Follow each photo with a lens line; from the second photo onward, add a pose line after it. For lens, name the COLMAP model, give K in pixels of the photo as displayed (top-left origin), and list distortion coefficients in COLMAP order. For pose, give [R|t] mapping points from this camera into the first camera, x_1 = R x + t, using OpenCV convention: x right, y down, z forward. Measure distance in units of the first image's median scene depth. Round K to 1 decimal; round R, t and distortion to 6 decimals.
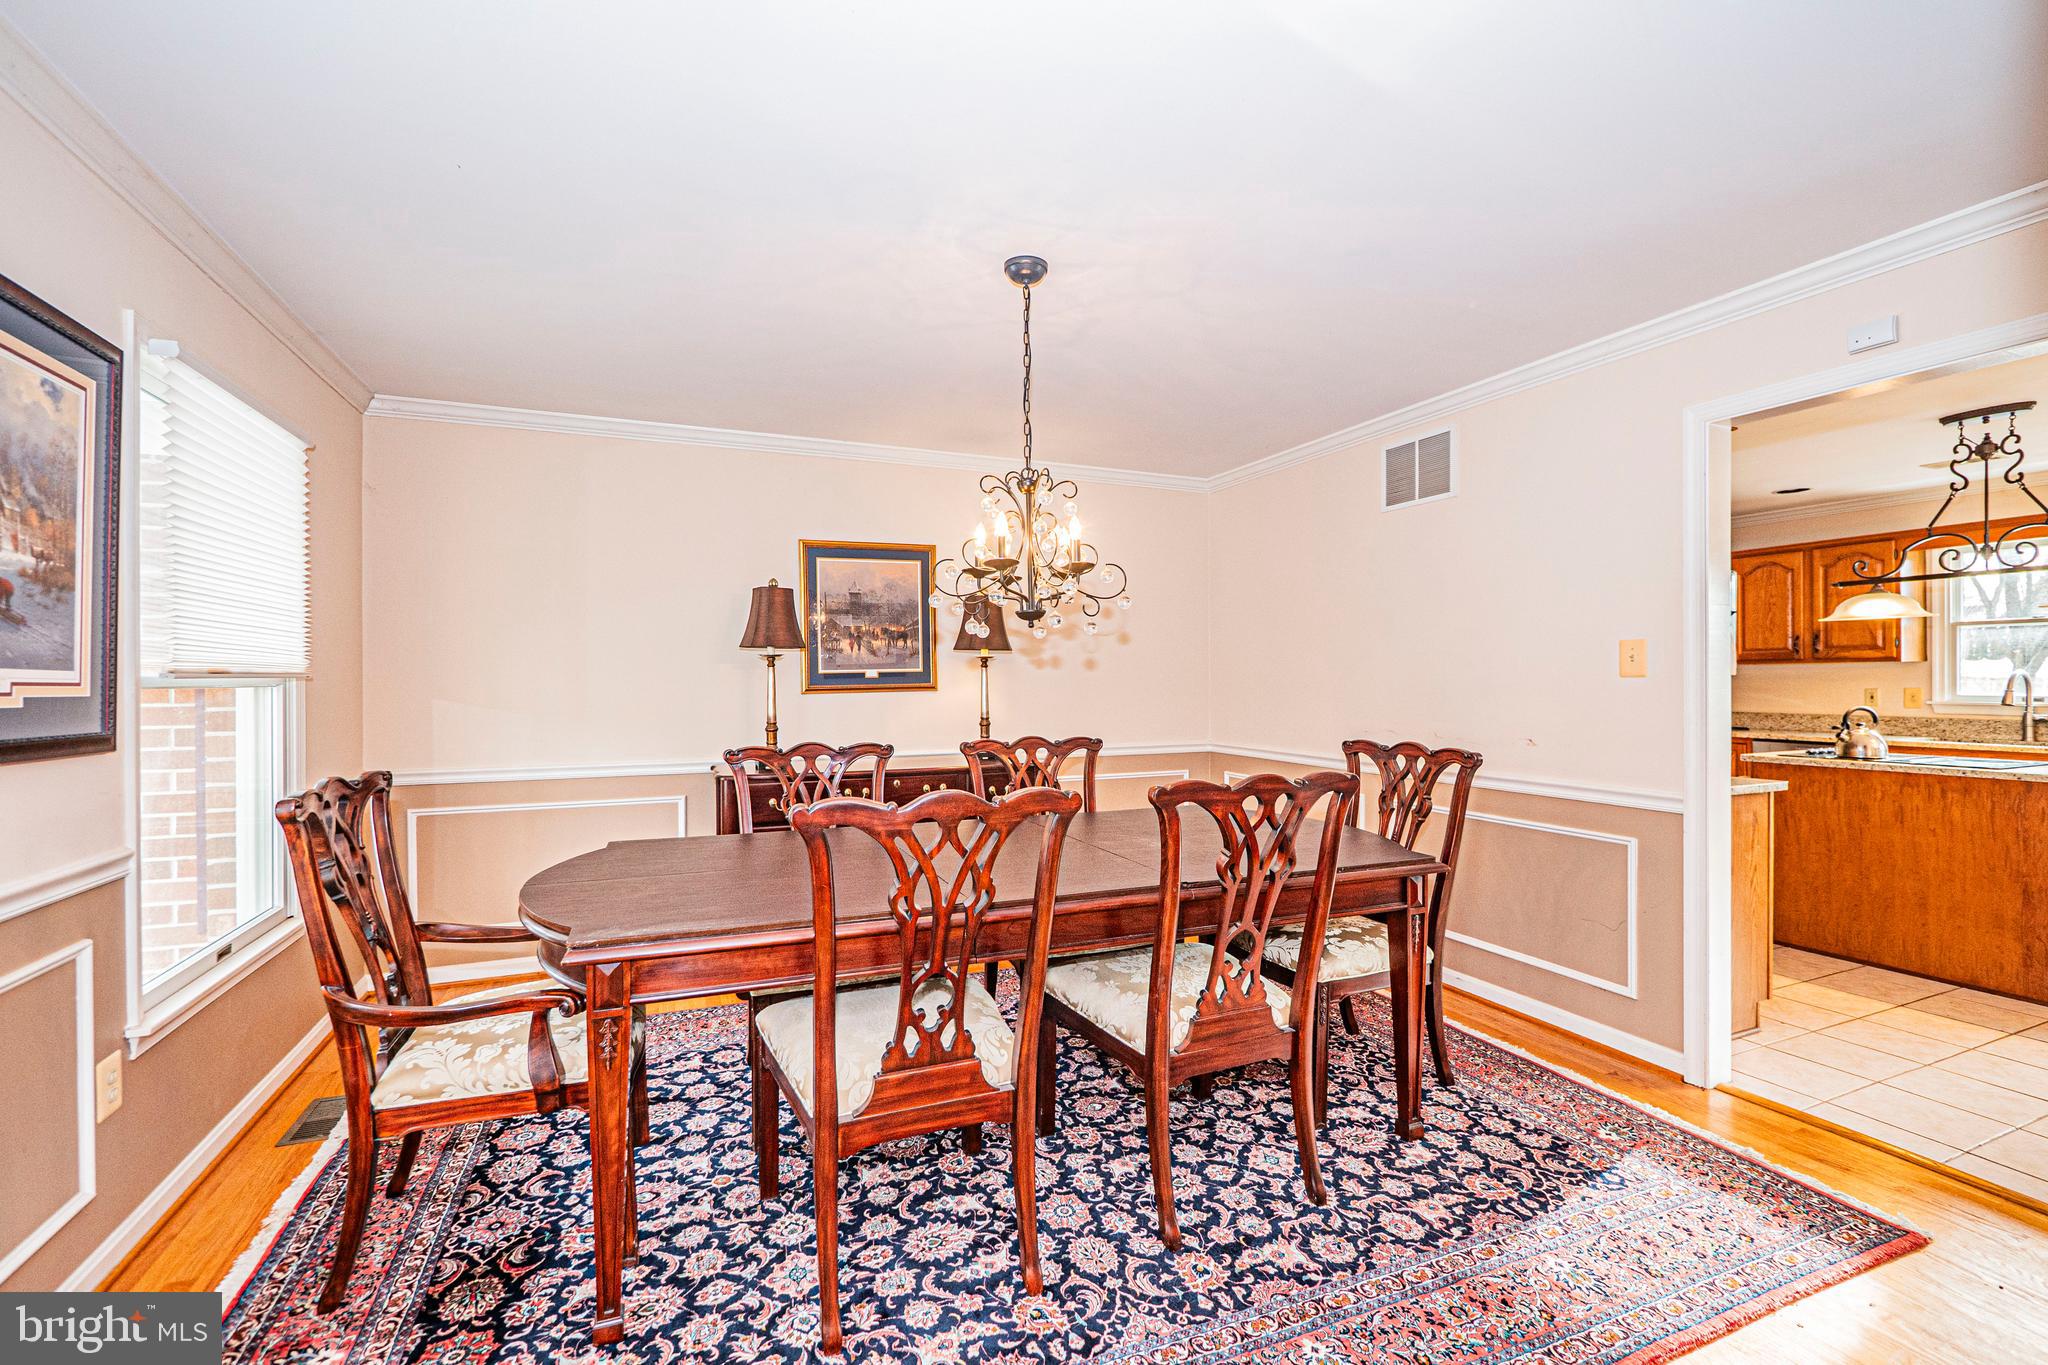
lens RADIAL K [[866.8, 0, 1017.6], [0, 866.8, 682.1], [0, 0, 1]] dist [-0.006566, 0.001138]
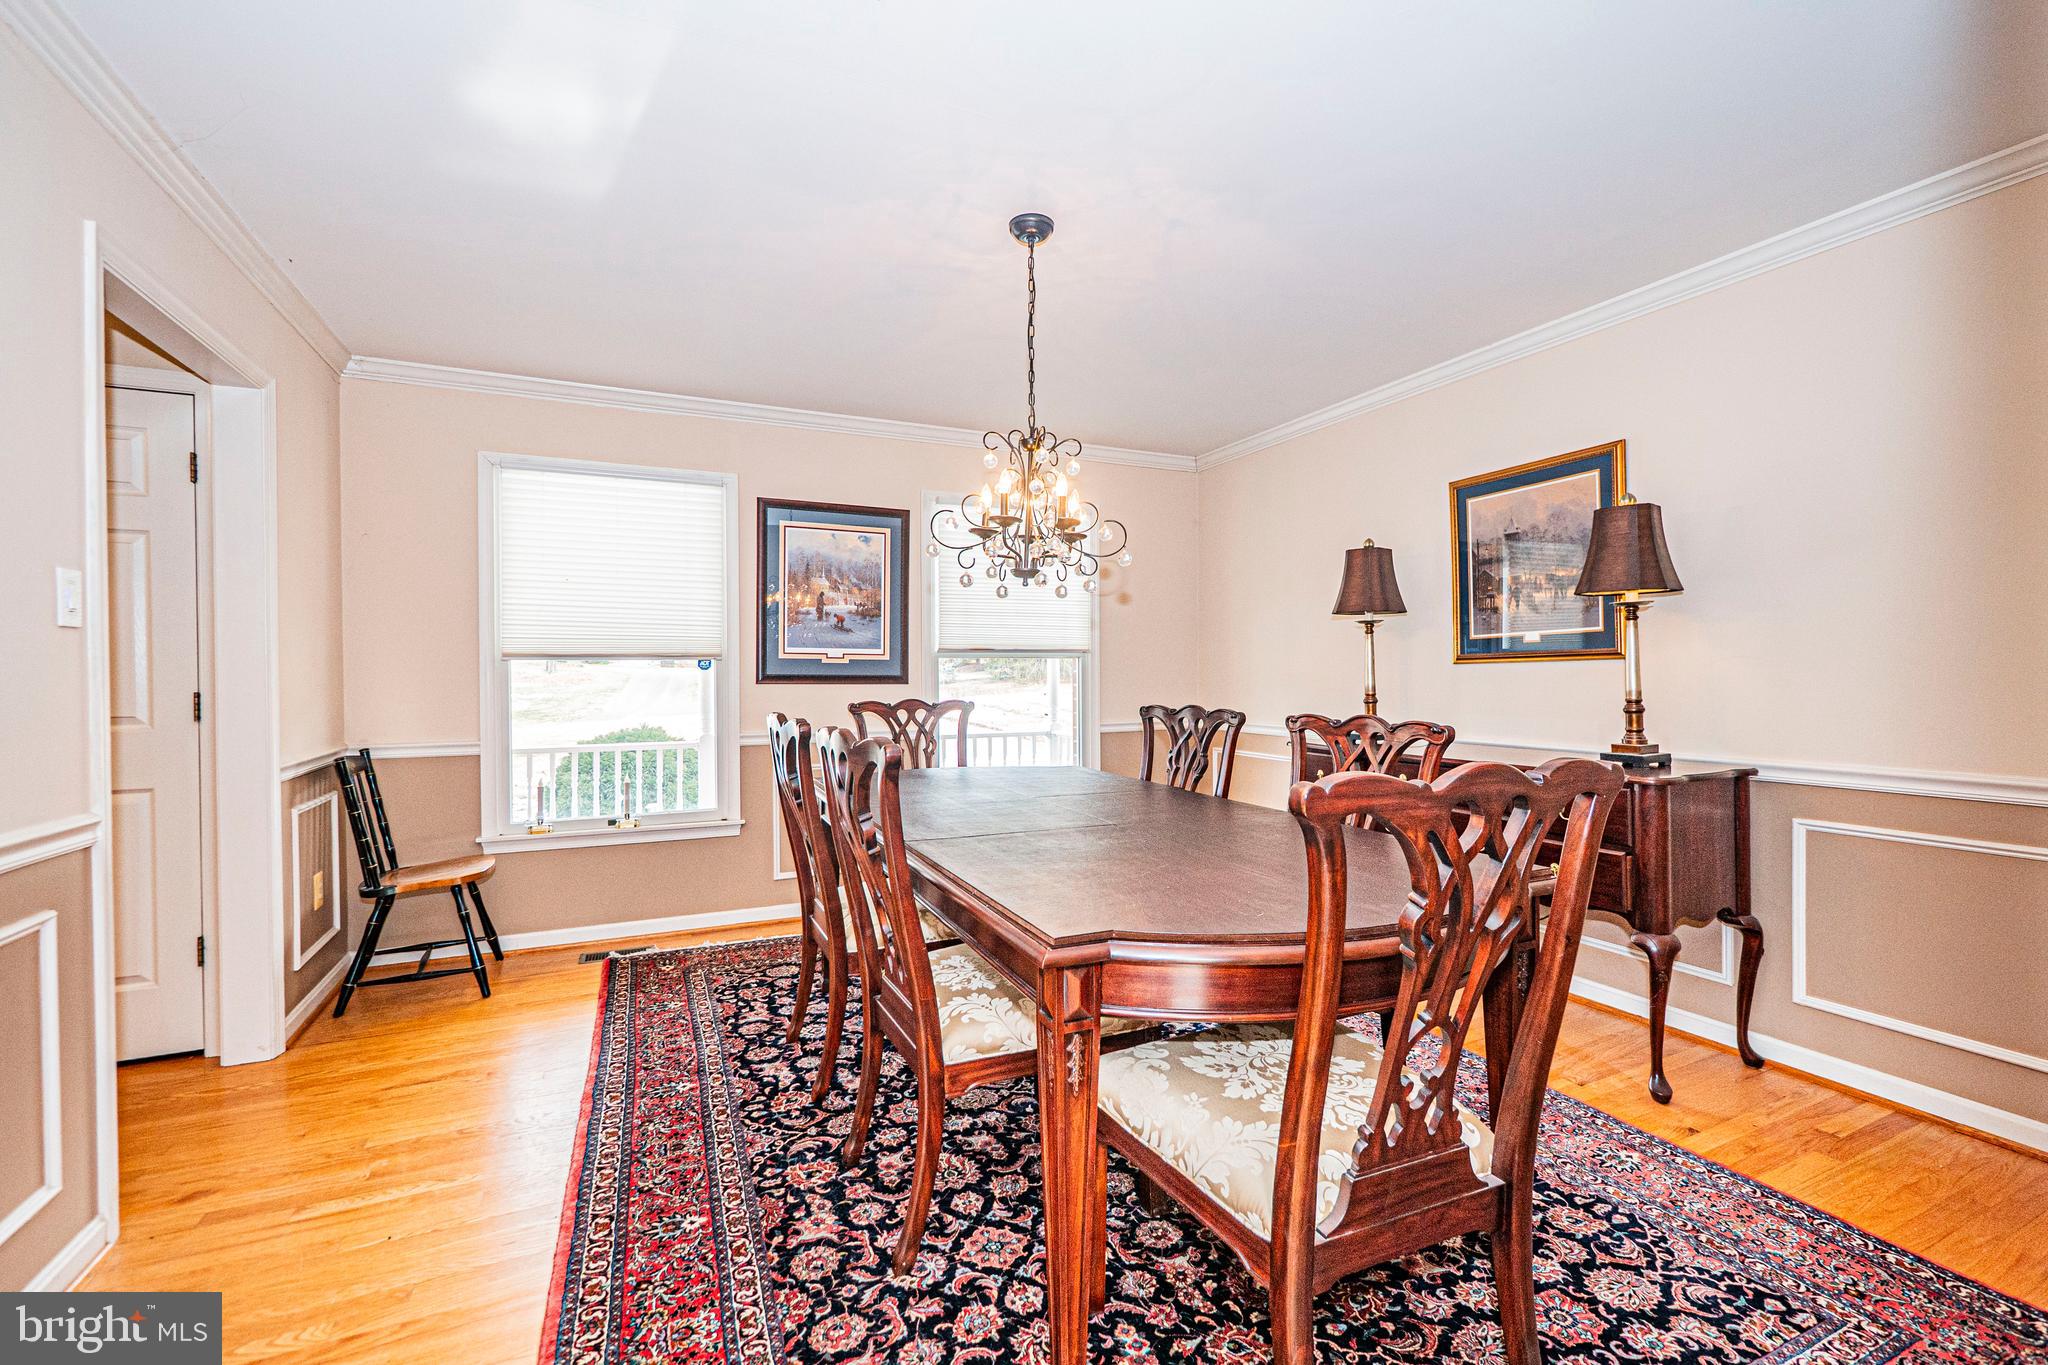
lens RADIAL K [[866.8, 0, 1031.3], [0, 866.8, 682.9], [0, 0, 1]] dist [-0.006566, 0.001138]
pose [[0.041565, 0.017452, -0.998983, 1.024088], [0.001365, 0.999846, 0.017524, 0.029891], [0.999135, -0.002092, 0.041535, 0.964302]]
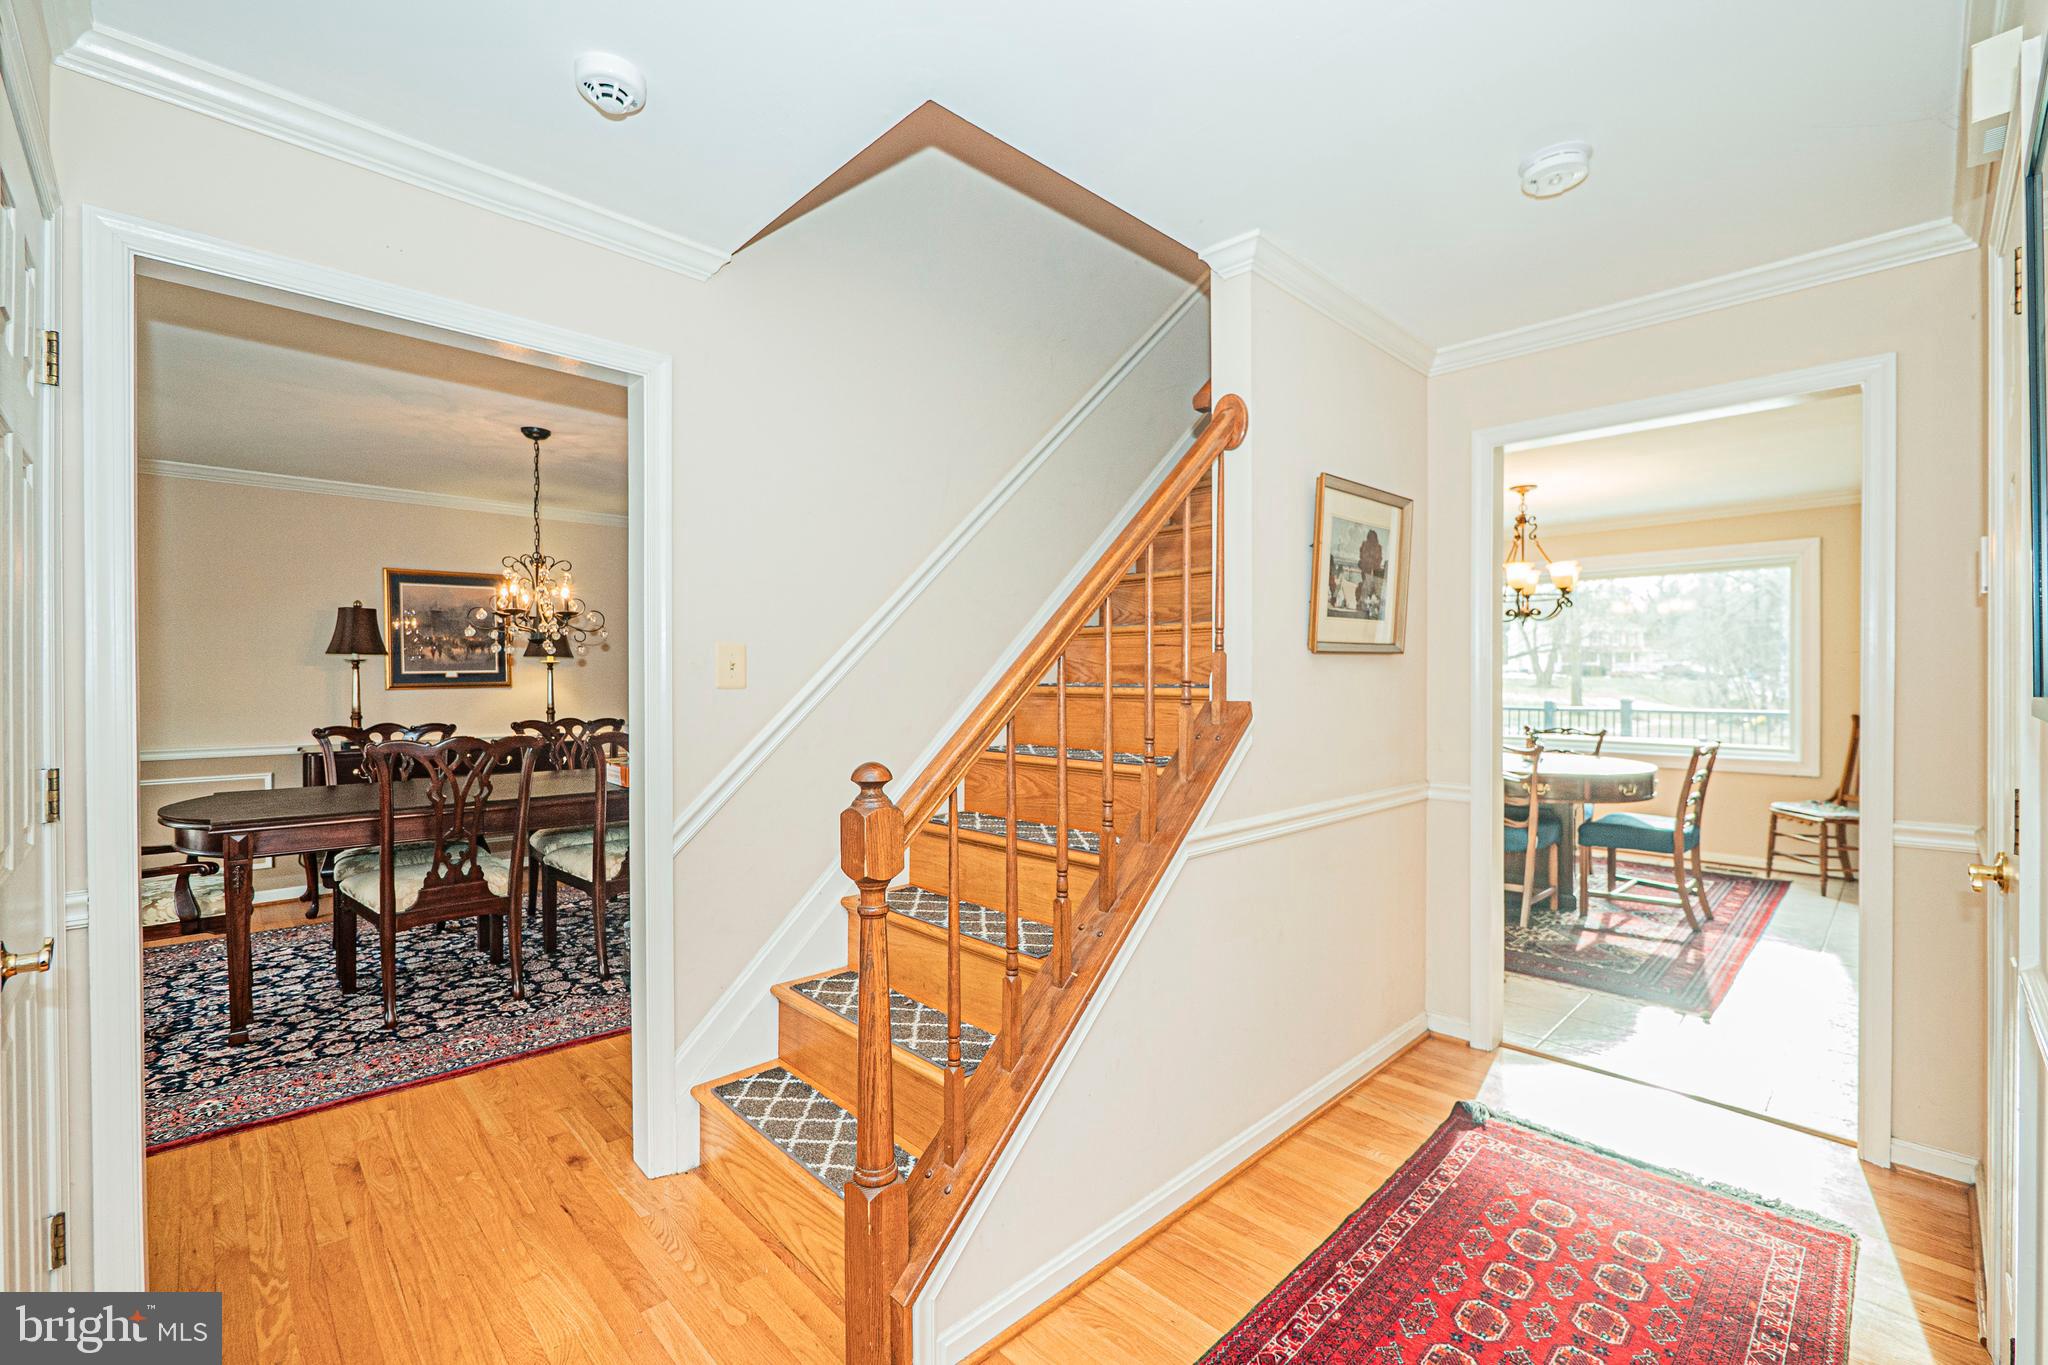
lens RADIAL K [[866.8, 0, 1023.3], [0, 866.8, 682.0], [0, 0, 1]] dist [-0.006566, 0.001138]
pose [[0.932265, 0.000281, 0.361776, 0.283269], [-0.000400, 1.000000, 0.000252, 0.001707], [-0.361776, -0.000380, 0.932265, -0.892917]]
